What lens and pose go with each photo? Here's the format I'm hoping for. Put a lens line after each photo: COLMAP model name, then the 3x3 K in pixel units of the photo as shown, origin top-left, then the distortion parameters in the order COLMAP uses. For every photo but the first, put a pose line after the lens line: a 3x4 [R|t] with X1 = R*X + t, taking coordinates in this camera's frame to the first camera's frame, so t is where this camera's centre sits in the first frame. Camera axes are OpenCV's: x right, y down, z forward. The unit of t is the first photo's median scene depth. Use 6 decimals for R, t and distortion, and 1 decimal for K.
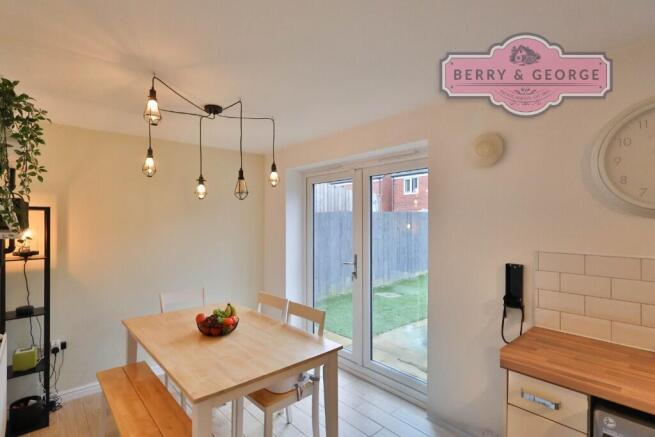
lens RADIAL K [[325.6, 0, 327.5], [0, 325.6, 218.5], [0, 0, 1]] dist [0.001463, 0.000536]
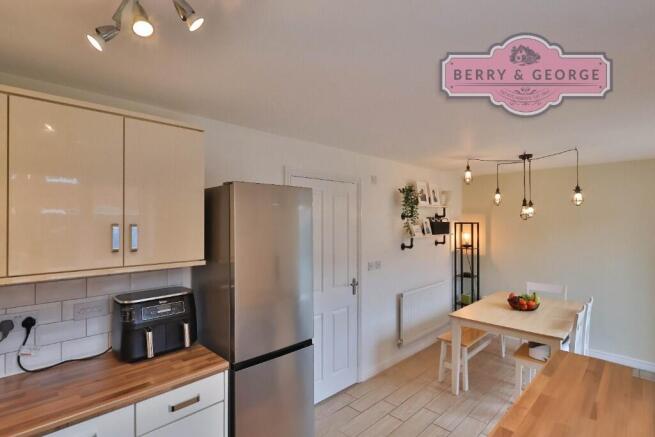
lens RADIAL K [[325.6, 0, 327.5], [0, 325.6, 218.5], [0, 0, 1]] dist [0.001463, 0.000536]
pose [[0.049784, -0.001055, -0.998759, 1.064208], [0.008723, 0.999962, -0.000622, -0.066202], [0.998722, -0.008681, 0.049792, 0.043651]]
